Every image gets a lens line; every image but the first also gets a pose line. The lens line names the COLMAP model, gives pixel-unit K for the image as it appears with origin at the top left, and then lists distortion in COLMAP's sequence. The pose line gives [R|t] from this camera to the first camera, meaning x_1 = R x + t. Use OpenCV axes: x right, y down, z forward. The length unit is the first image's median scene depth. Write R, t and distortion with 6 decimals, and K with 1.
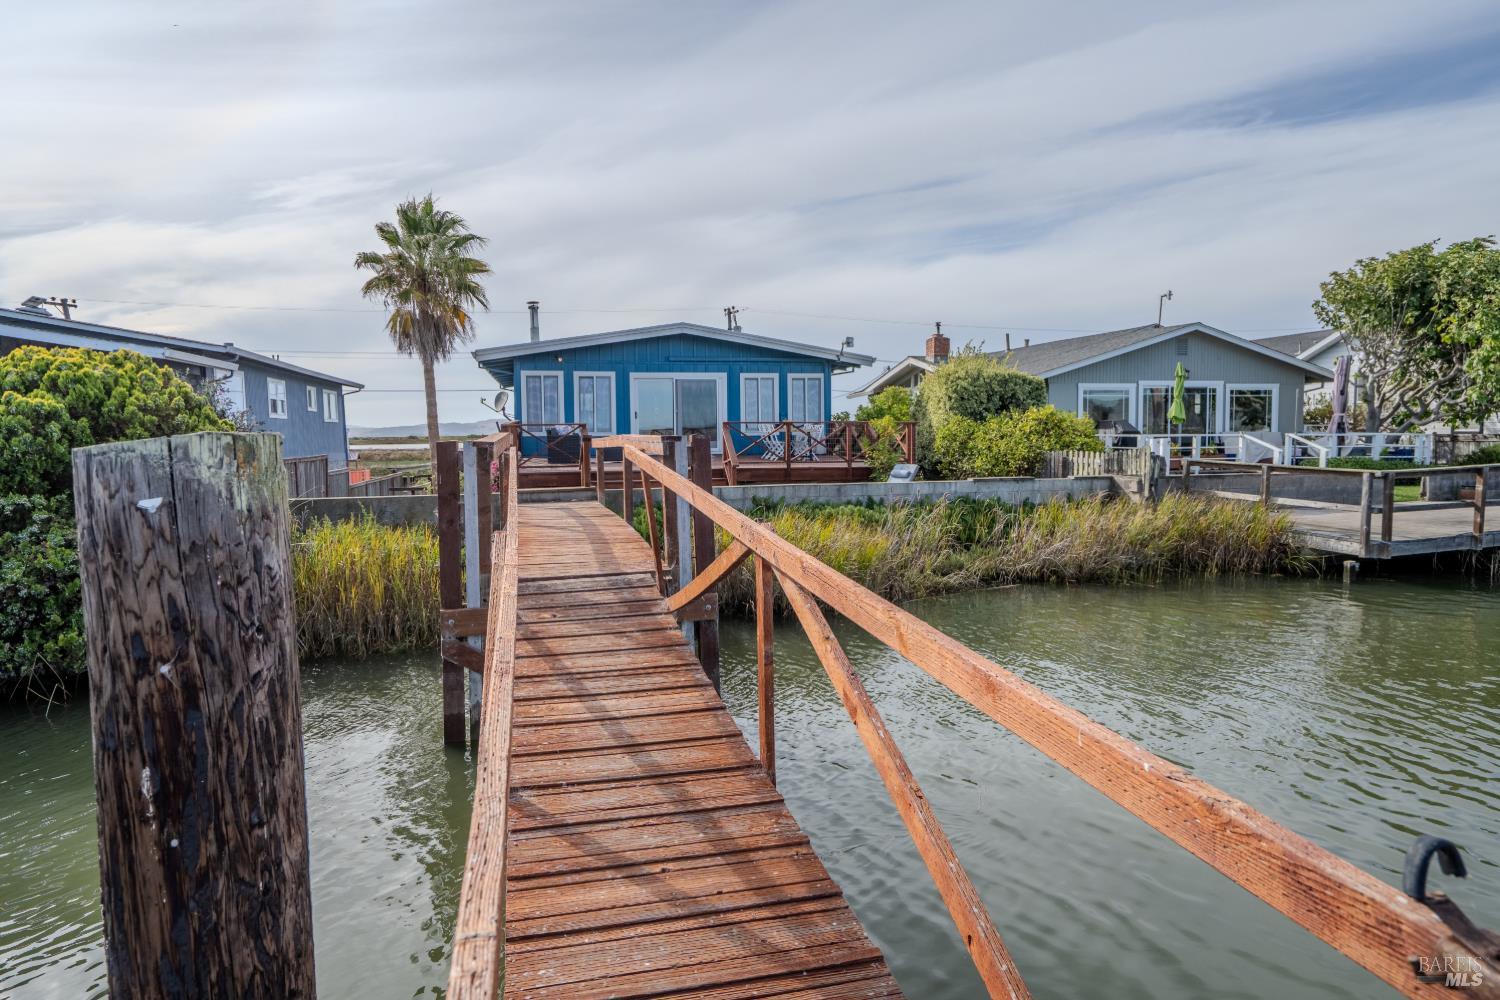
lens RADIAL K [[890.0, 0, 750.0], [0, 890.0, 500.0], [0, 0, 1]] dist [0.000656, 0.000222]
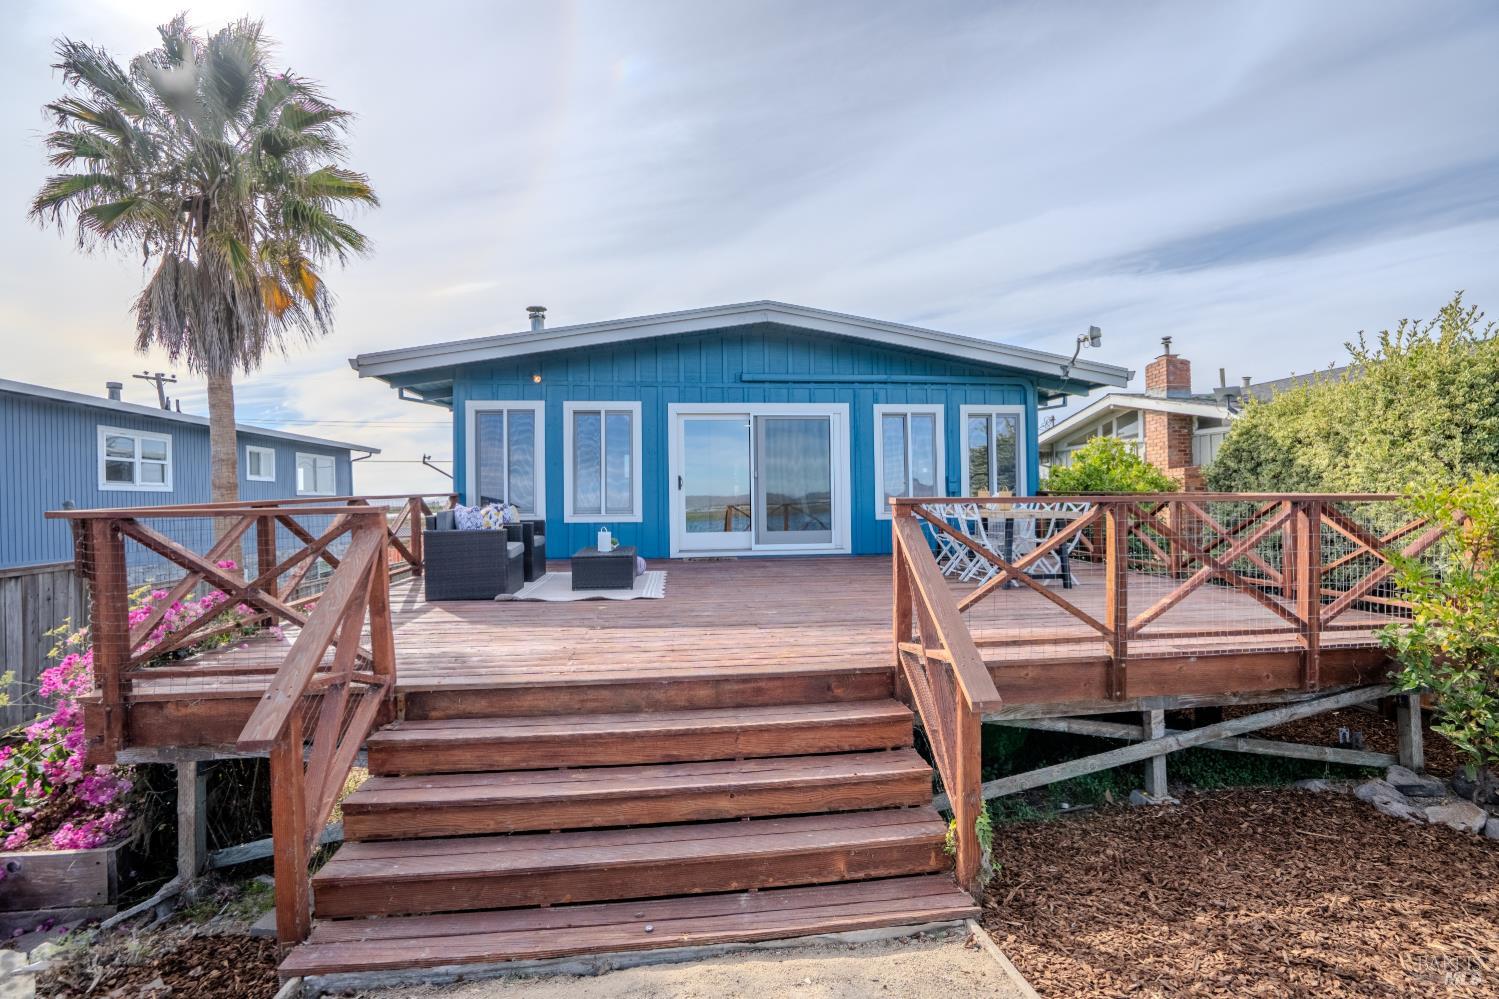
lens RADIAL K [[692.3, 0, 749.5], [0, 692.3, 499.5], [0, 0, 1]] dist [-0.000203, -0.000023]
pose [[0.993642, -0.003820, -0.112523, -0.039994], [-0.004623, 0.997197, -0.074679, -0.054496], [0.112493, 0.074724, 0.990839, 0.594596]]
